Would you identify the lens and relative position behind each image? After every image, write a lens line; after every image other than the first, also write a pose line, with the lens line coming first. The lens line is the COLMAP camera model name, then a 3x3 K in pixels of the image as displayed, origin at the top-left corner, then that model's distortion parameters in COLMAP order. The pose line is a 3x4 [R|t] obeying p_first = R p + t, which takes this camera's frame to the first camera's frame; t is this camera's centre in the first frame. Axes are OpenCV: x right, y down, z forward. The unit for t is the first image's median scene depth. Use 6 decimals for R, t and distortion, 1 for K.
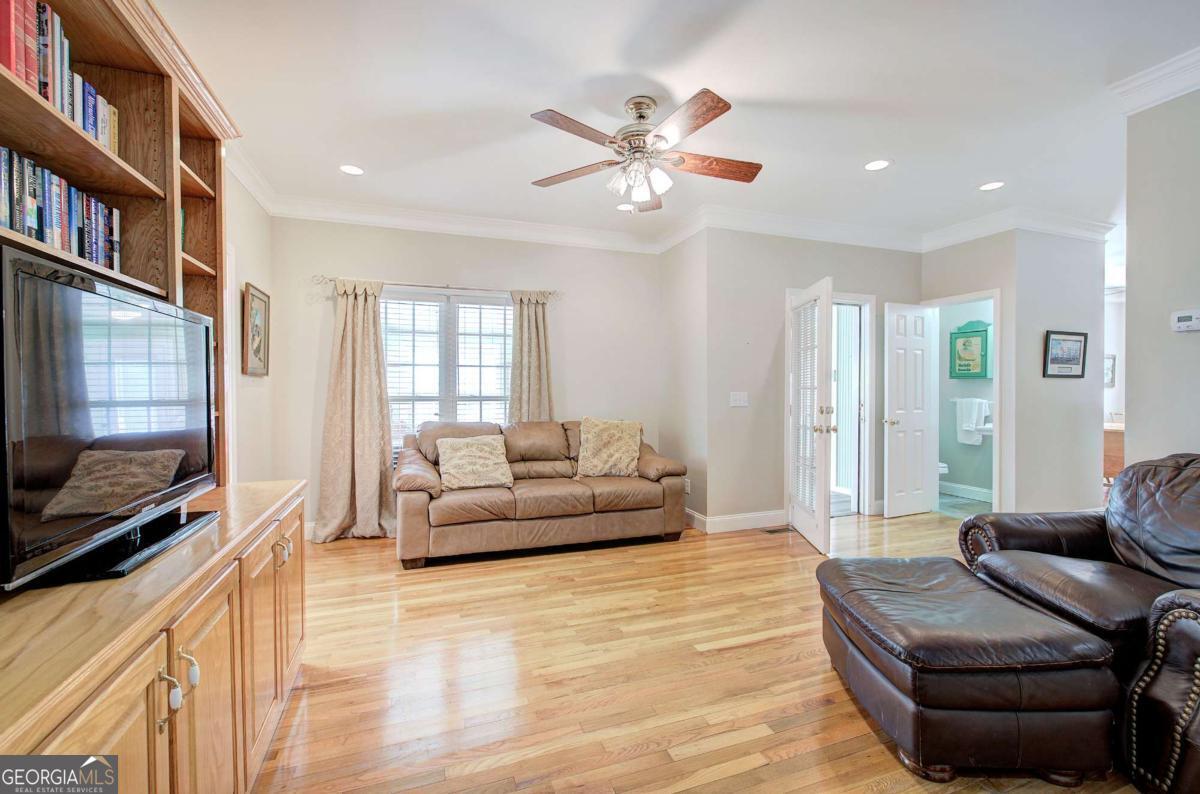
lens RADIAL K [[508.5, 0, 603.6], [0, 508.5, 397.6], [0, 0, 1]] dist [-0.003003, 0.000850]
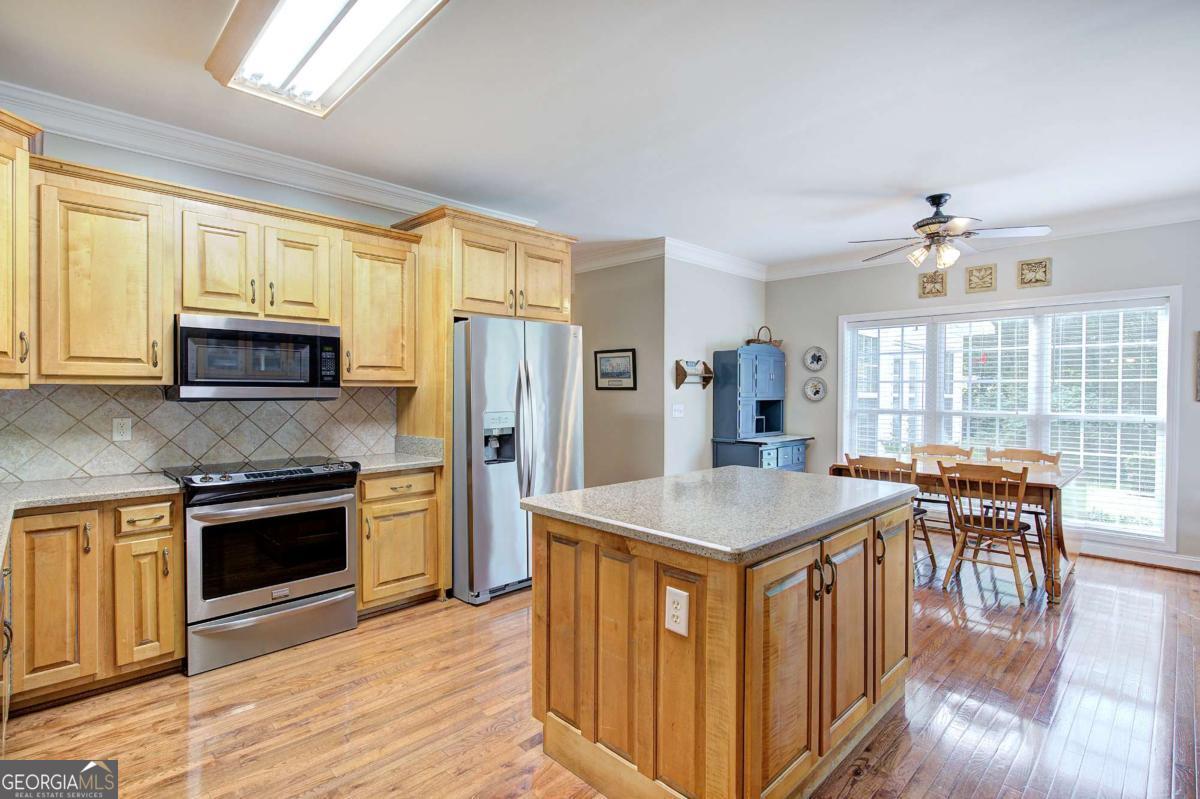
lens RADIAL K [[573.4, 0, 604.7], [0, 573.4, 397.3], [0, 0, 1]] dist [-0.000497, 0.000166]
pose [[0.414344, 0.011991, -0.910041, 2.376187], [-0.017258, 0.999837, 0.005317, -0.032910], [0.909957, 0.013502, 0.414484, 0.509019]]
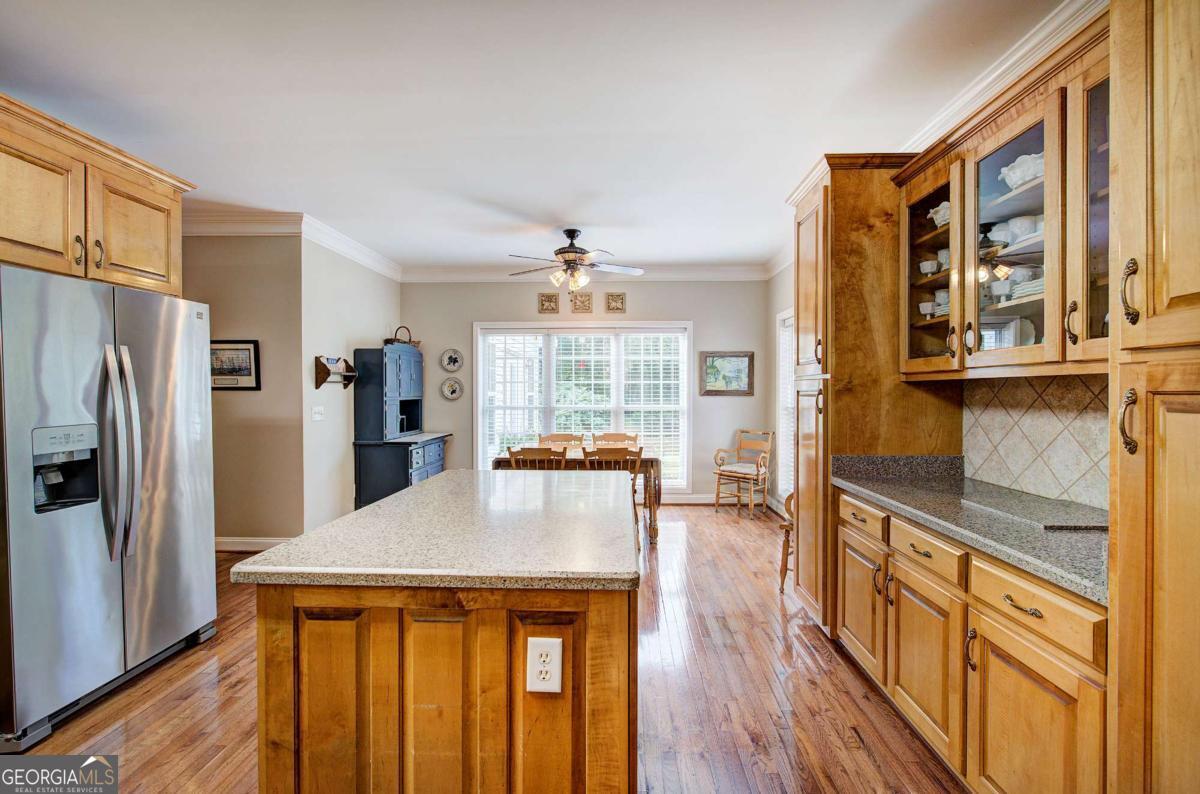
lens RADIAL K [[508.5, 0, 603.8], [0, 508.5, 395.5], [0, 0, 1]] dist [-0.003003, 0.000850]
pose [[0.925991, 0.002228, -0.377538, 2.159821], [-0.004055, 0.999984, -0.004043, -0.032495], [0.377523, 0.005275, 0.925985, 0.468390]]
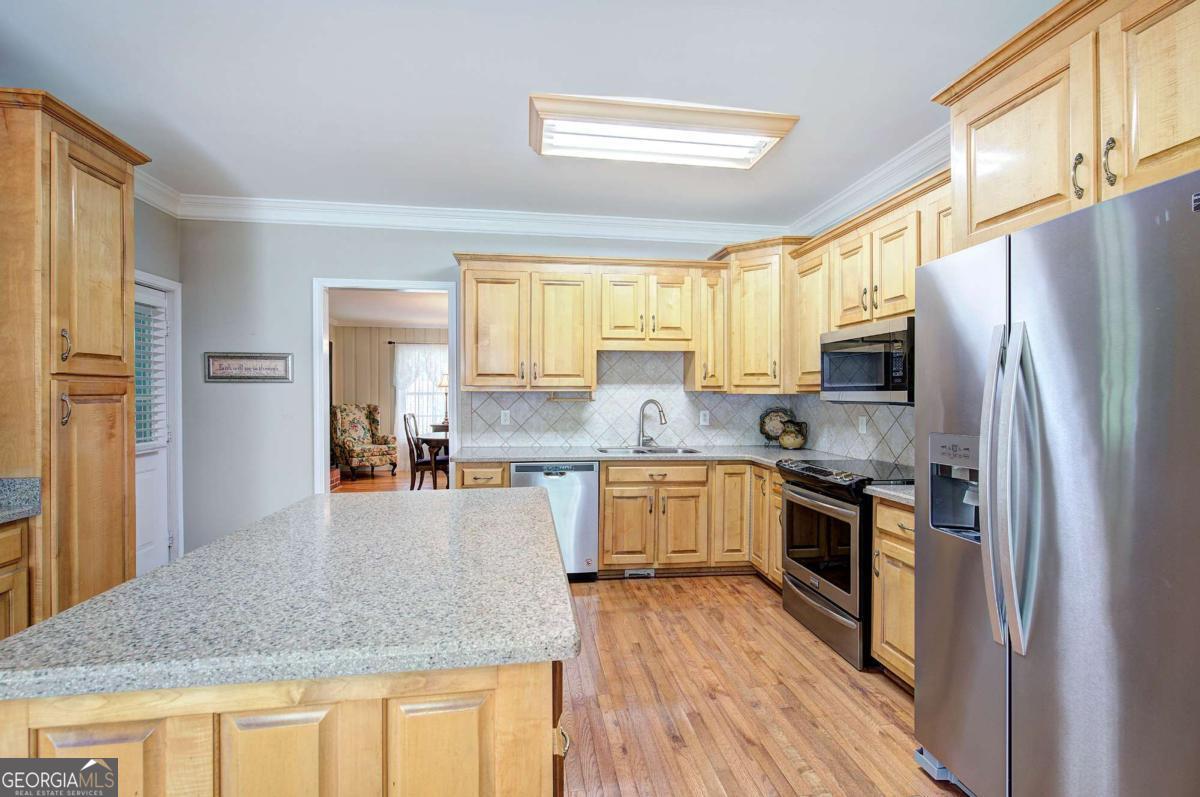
lens RADIAL K [[536.3, 0, 604.6], [0, 536.3, 396.6], [0, 0, 1]] dist [-0.002175, 0.000243]
pose [[-0.978842, 0.000277, 0.204619, 1.659093], [0.004206, 0.999815, 0.018766, -0.042651], [-0.204576, 0.019230, -0.978662, 1.230045]]
